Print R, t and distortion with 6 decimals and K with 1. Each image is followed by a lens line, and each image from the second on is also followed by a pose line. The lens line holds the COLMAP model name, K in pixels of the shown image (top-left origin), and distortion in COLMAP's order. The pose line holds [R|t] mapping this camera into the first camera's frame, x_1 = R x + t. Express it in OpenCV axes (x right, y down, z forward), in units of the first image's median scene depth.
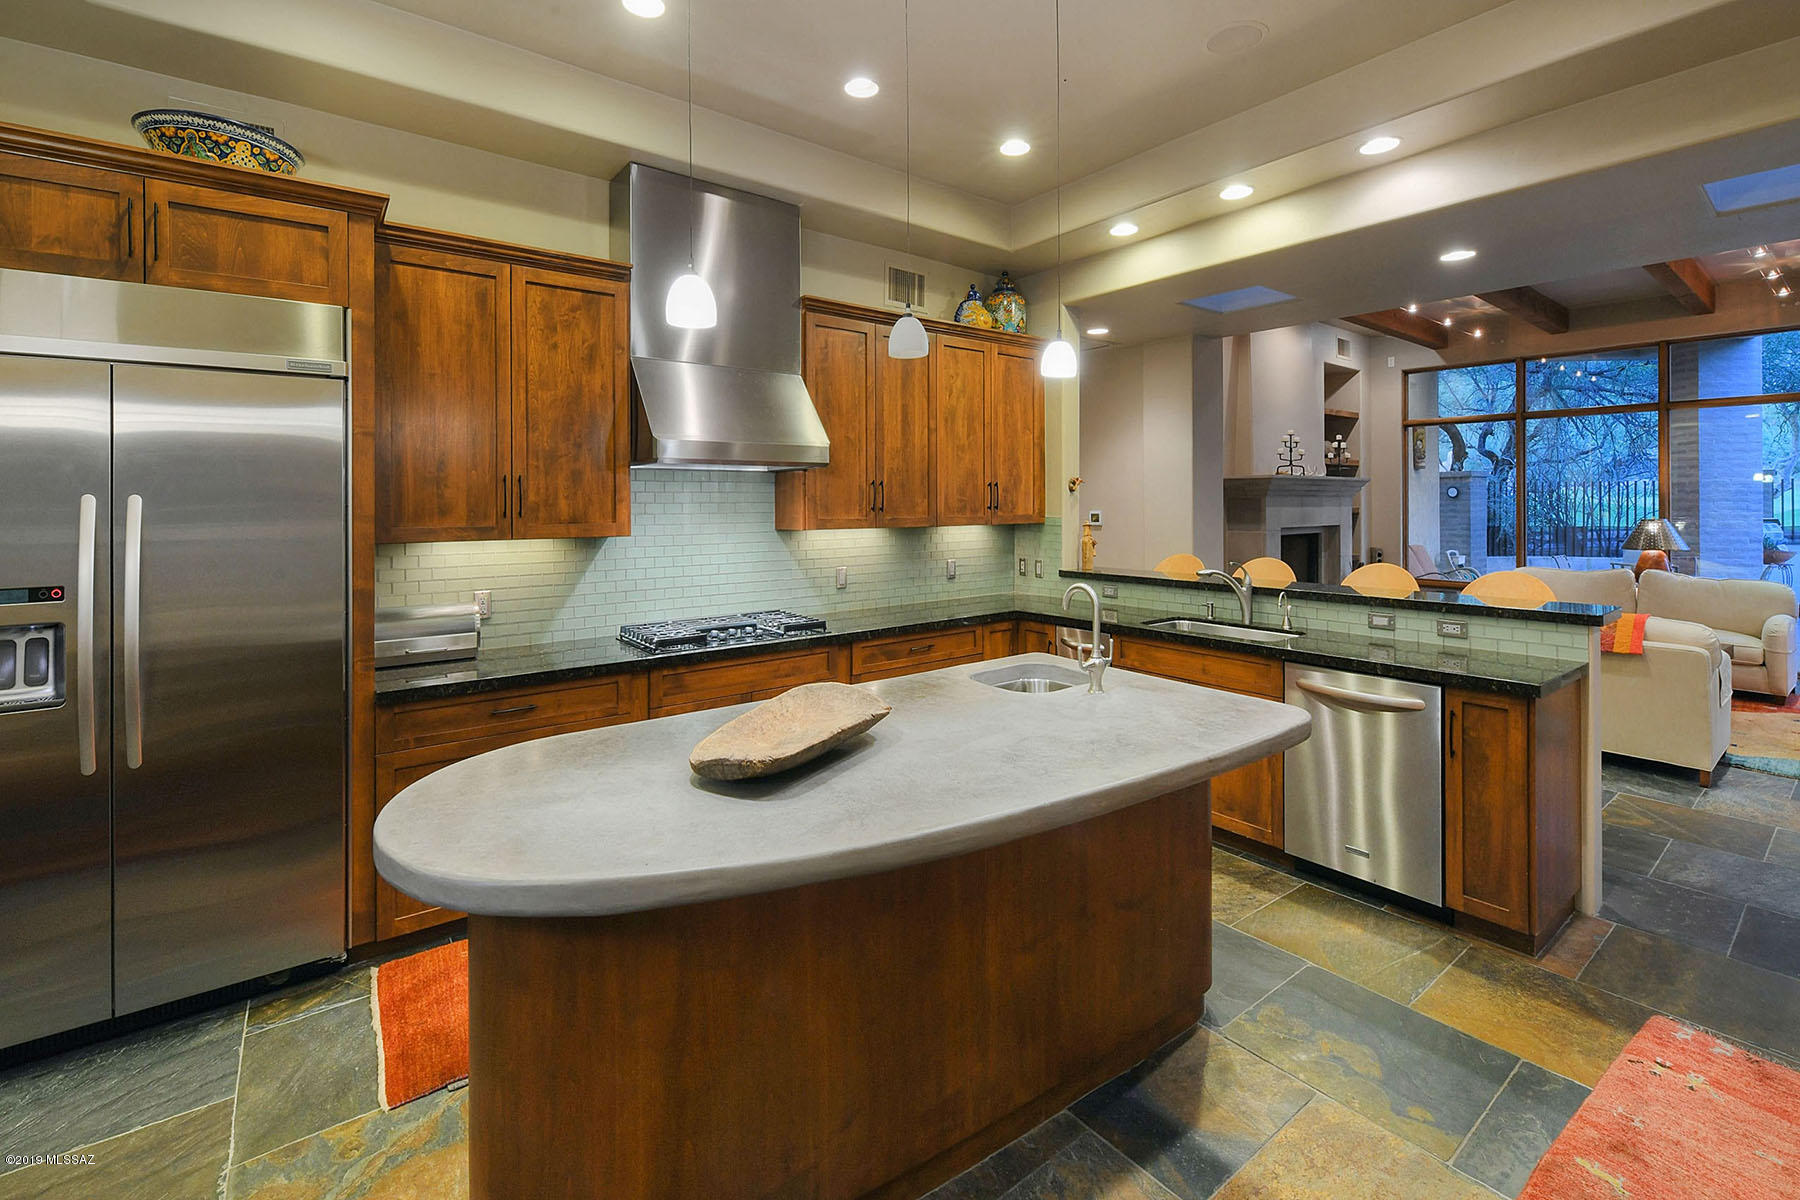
lens RADIAL K [[785.2, 0, 901.7], [0, 785.2, 518.6], [0, 0, 1]] dist [0.000582, 0.024502]
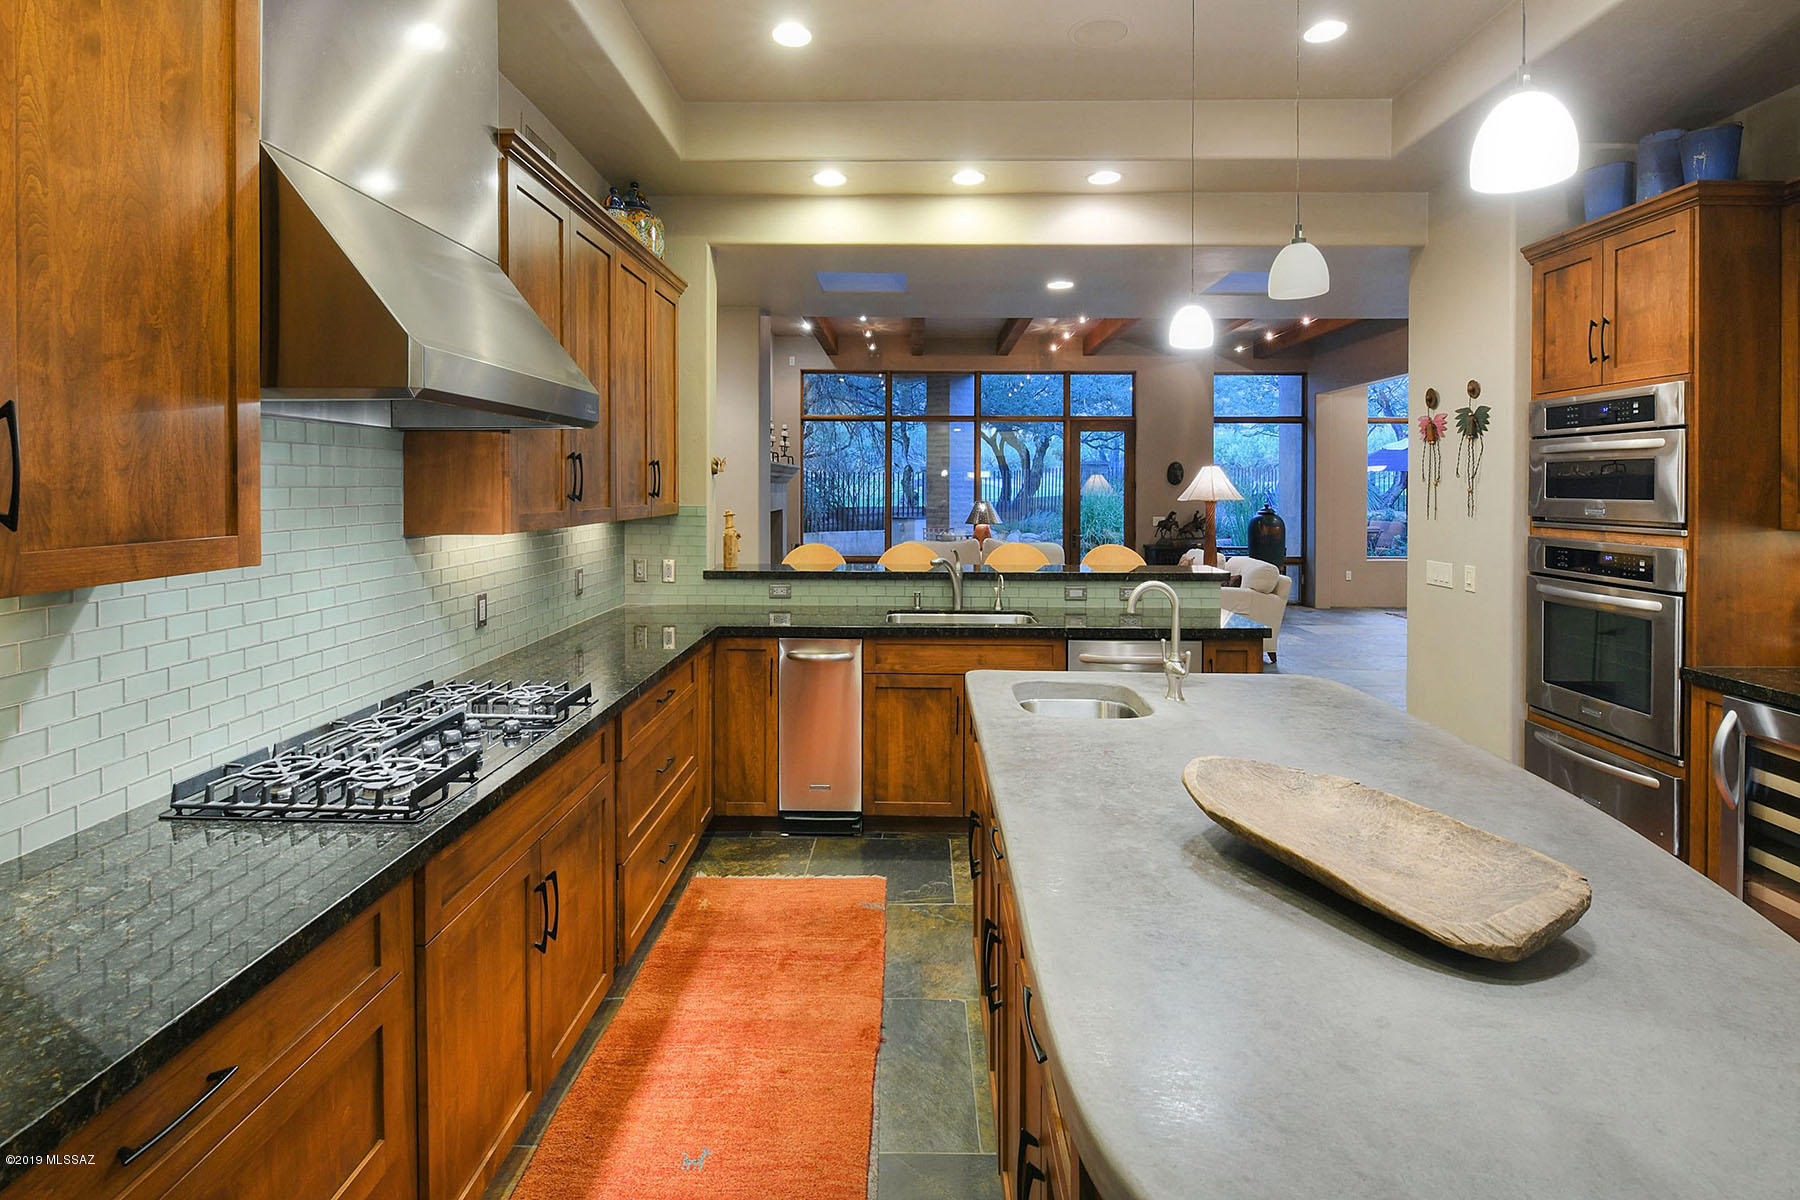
lens RADIAL K [[815.2, 0, 872.2], [0, 815.2, 509.6], [0, 0, 1]] dist [0.000335, -0.000404]
pose [[0.630005, -0.016861, 0.776408, -0.409849], [0.010497, 0.999858, 0.013195, -0.008617], [-0.776520, -0.000163, 0.630092, 0.399762]]
